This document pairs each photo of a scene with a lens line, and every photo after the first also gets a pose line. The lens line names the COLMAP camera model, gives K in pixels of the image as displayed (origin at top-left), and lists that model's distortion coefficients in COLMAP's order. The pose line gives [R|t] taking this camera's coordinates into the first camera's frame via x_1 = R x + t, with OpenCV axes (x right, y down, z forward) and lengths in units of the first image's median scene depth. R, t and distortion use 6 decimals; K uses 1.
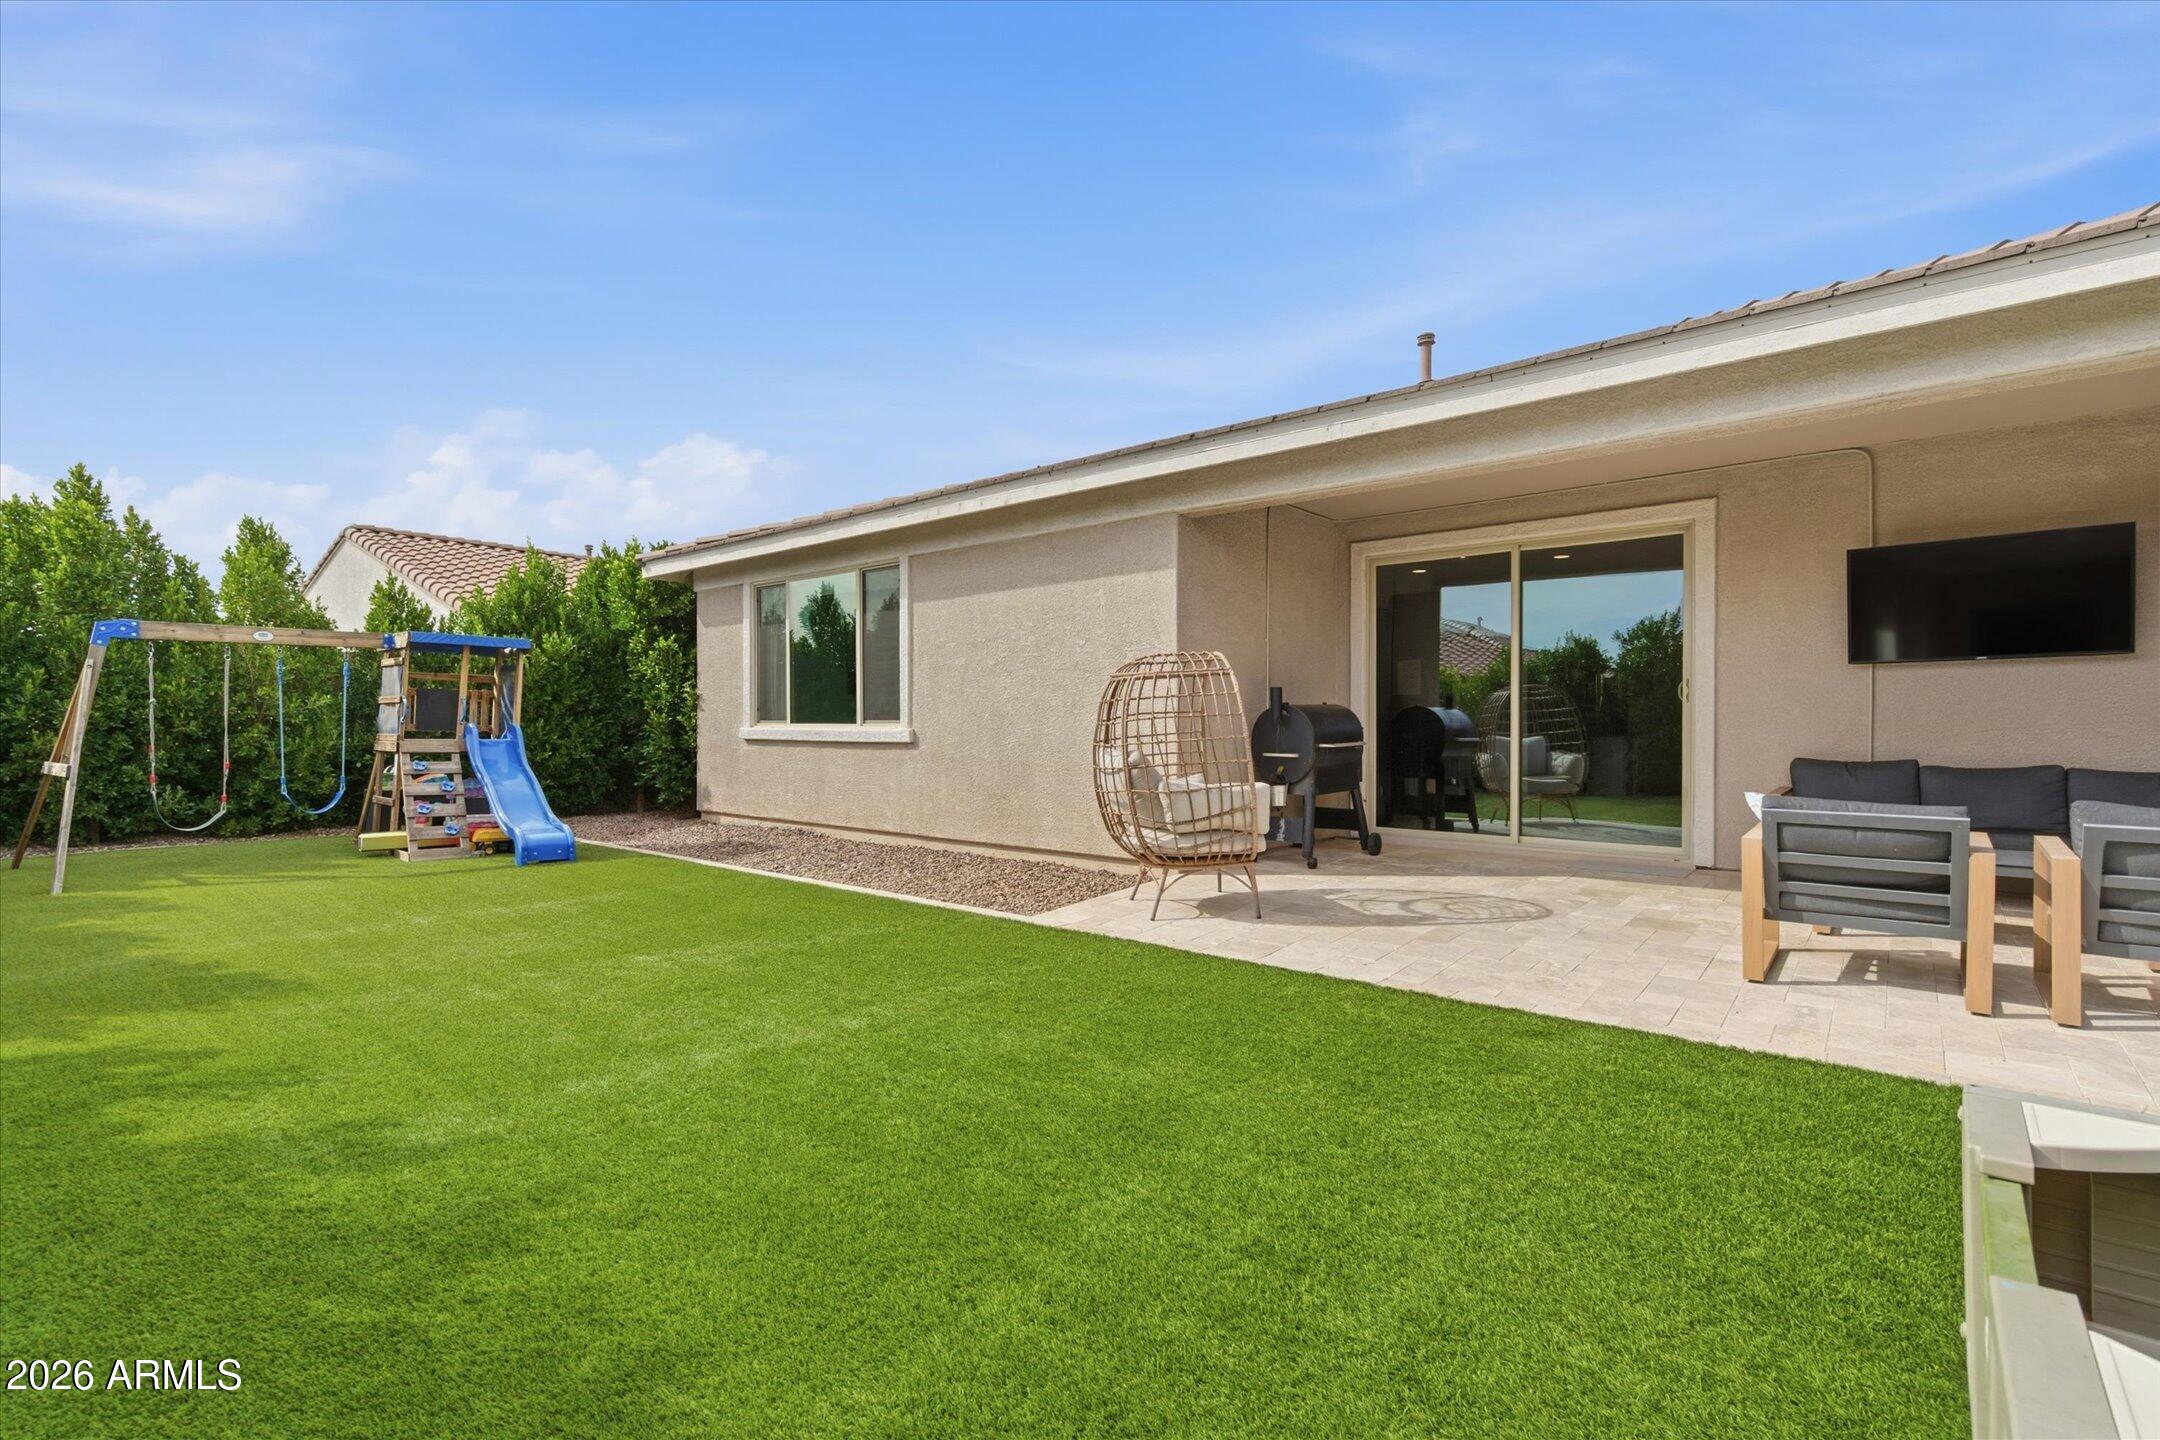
lens RADIAL K [[1016.2, 0, 1064.2], [0, 1016.2, 722.3], [0, 0, 1]] dist [-0.001136, -0.000321]
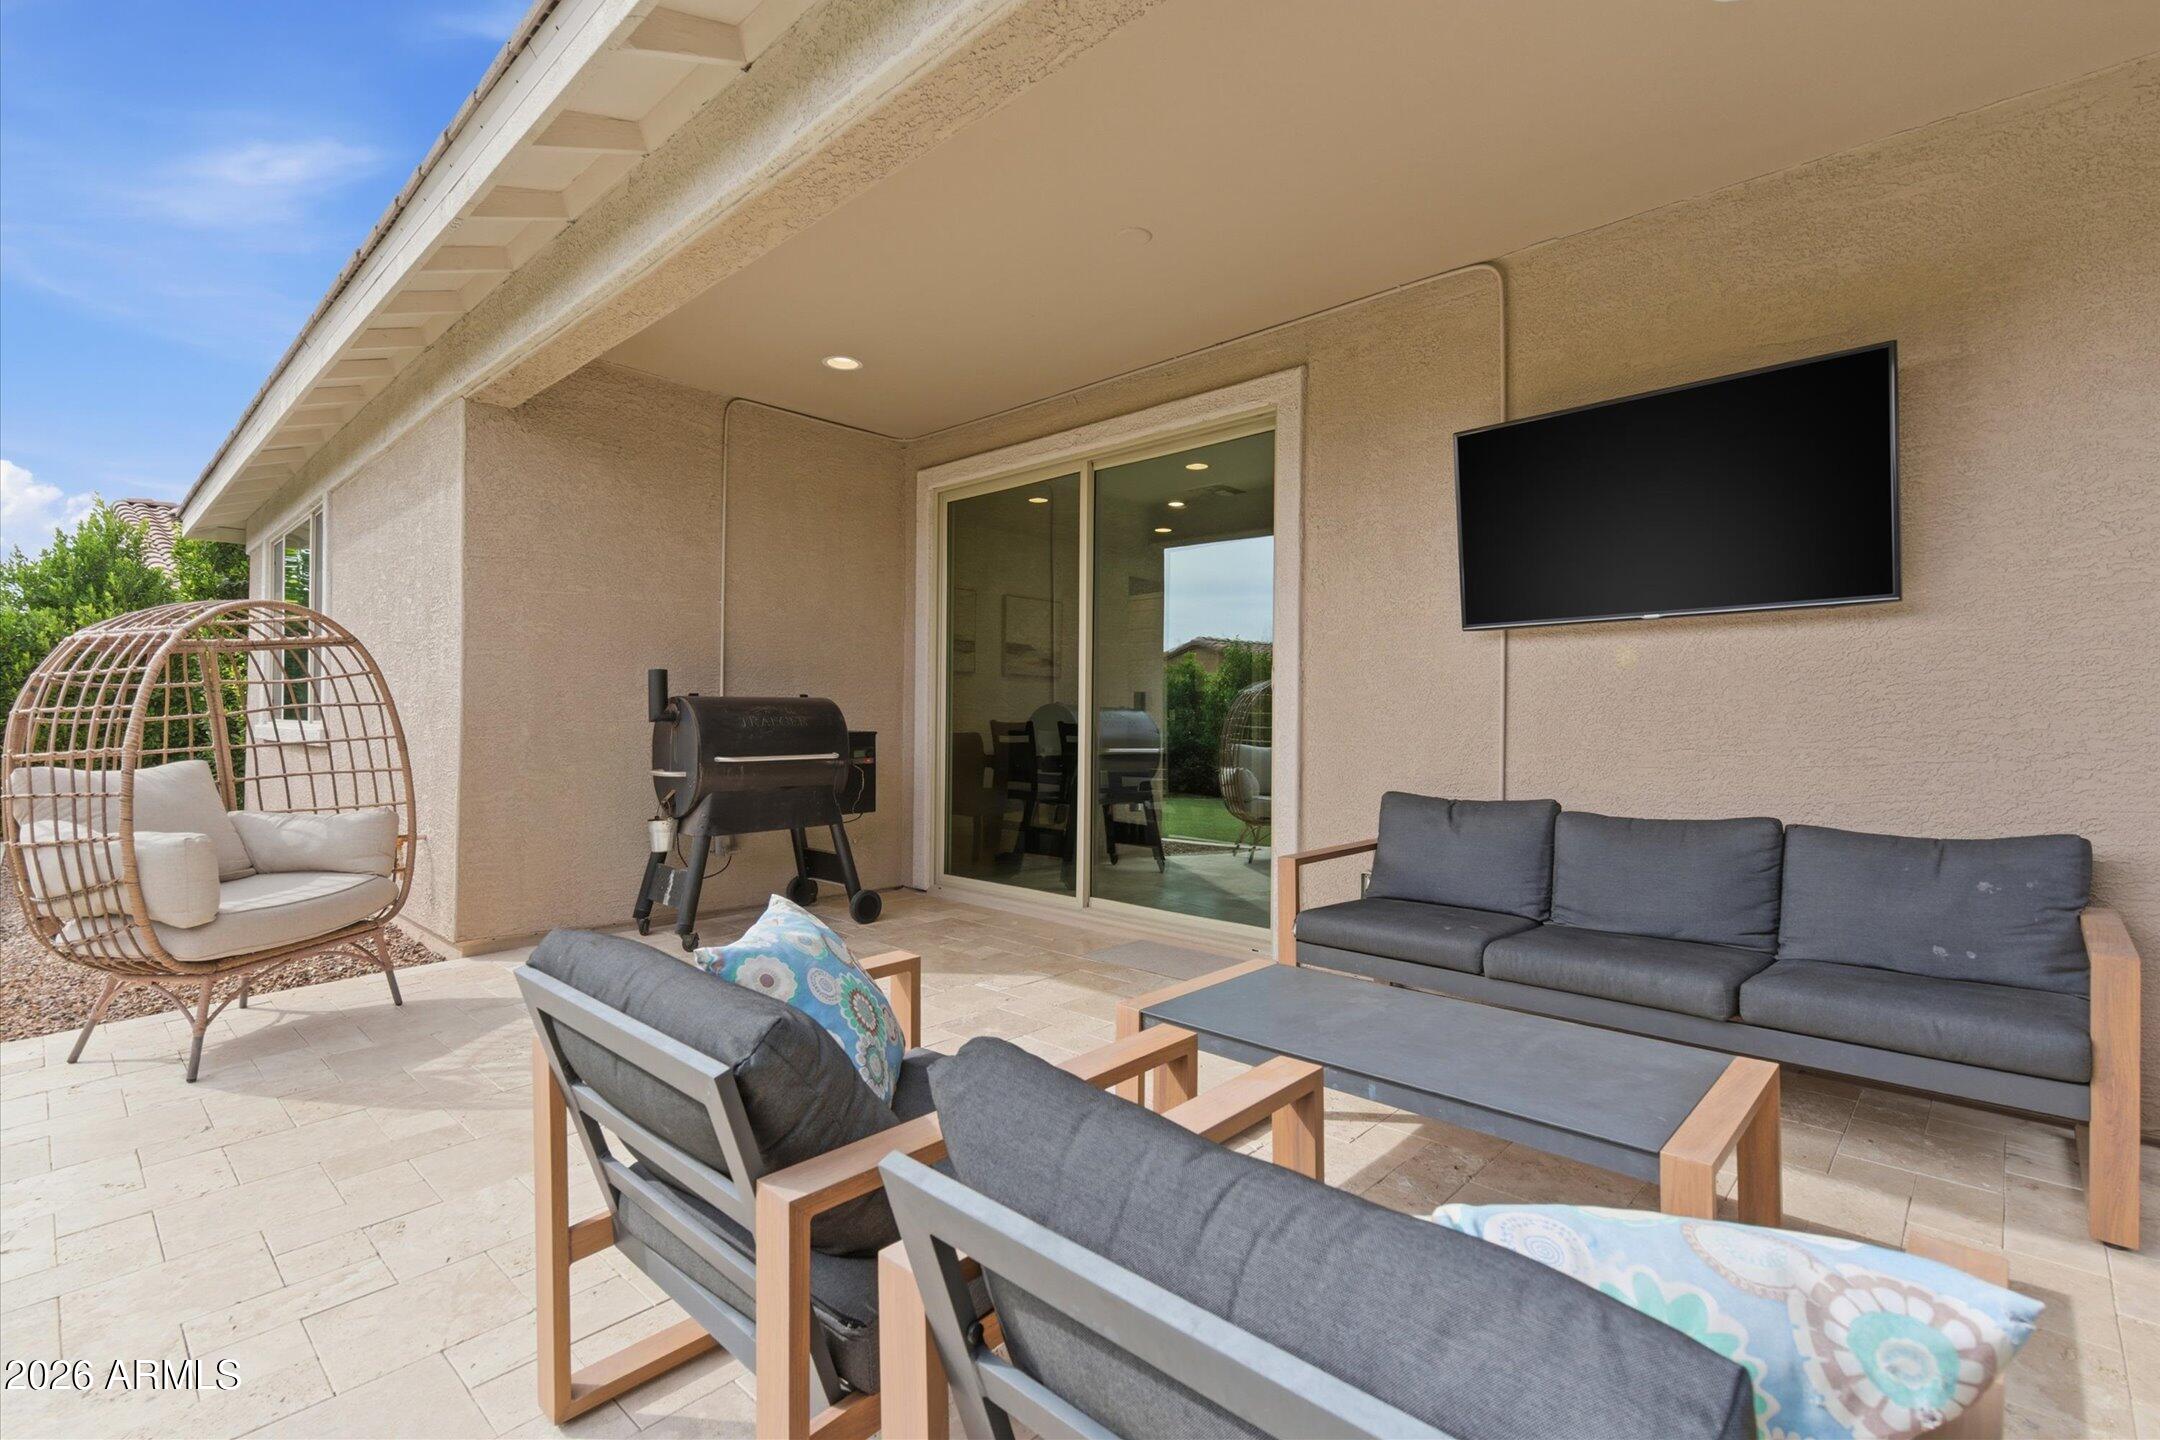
lens RADIAL K [[972.9, 0, 1080.0], [0, 972.9, 720.0], [0, 0, 1]] dist [-0.013476, 0.000115]
pose [[0.999672, 0.006470, -0.024767, 0.523940], [-0.006355, 0.999969, 0.004709, -0.007265], [0.024796, -0.004550, 0.999682, 0.405646]]
